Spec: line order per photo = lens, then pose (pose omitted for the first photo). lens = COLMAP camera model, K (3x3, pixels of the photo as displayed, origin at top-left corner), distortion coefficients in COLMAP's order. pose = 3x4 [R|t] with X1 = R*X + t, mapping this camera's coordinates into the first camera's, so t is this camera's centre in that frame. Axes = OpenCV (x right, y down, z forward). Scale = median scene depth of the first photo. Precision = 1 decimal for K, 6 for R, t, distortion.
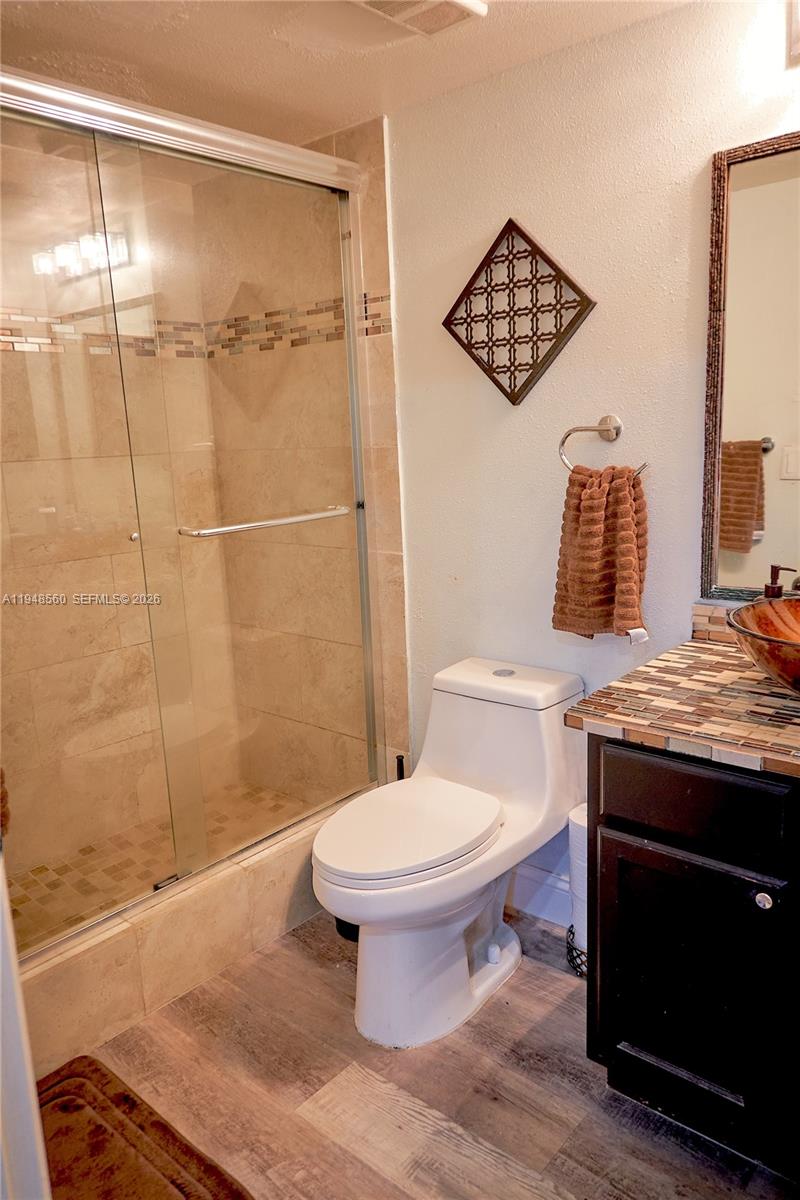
lens RADIAL K [[848.8, 0, 398.3], [0, 848.8, 599.7], [0, 0, 1]] dist [0.014005, 0.004544]
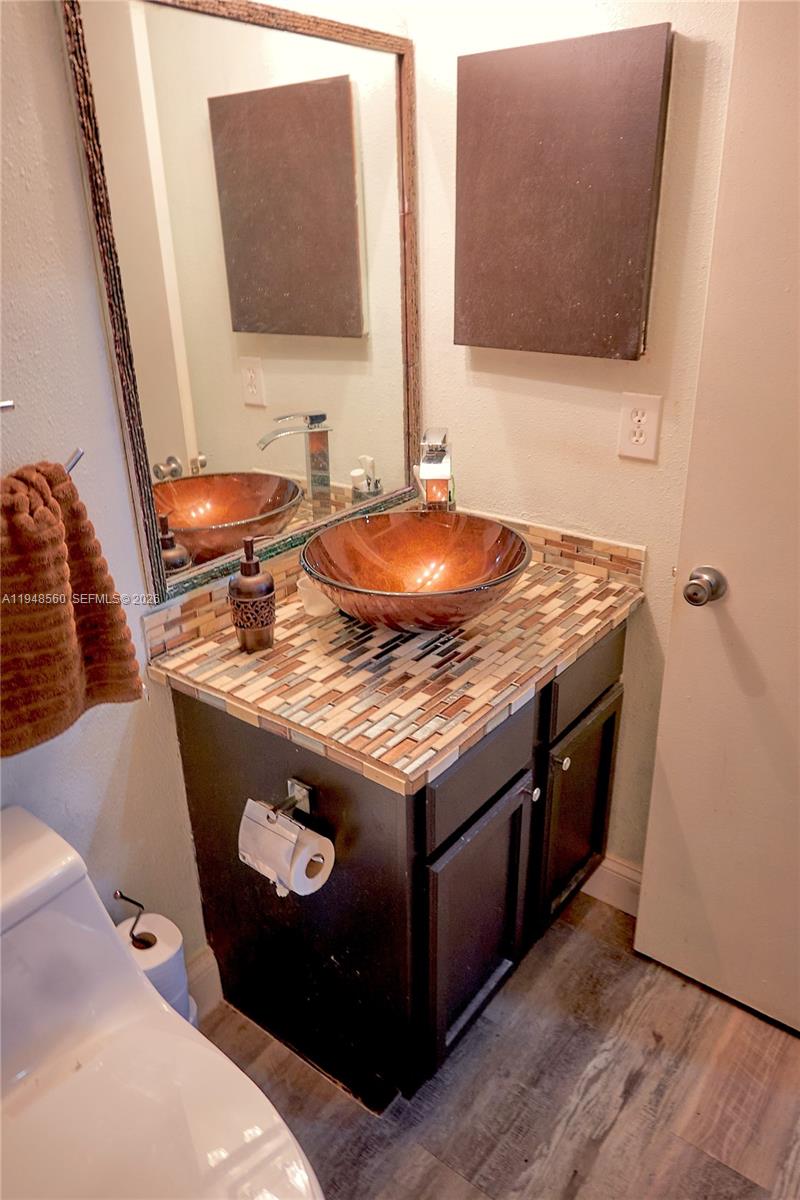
lens RADIAL K [[848.8, 0, 398.4], [0, 848.8, 601.1], [0, 0, 1]] dist [0.014005, 0.004544]
pose [[-0.052676, -0.369627, 0.927686, -0.431418], [0.219663, 0.901933, 0.371839, -0.285400], [-0.974153, 0.223365, 0.033683, 0.884588]]
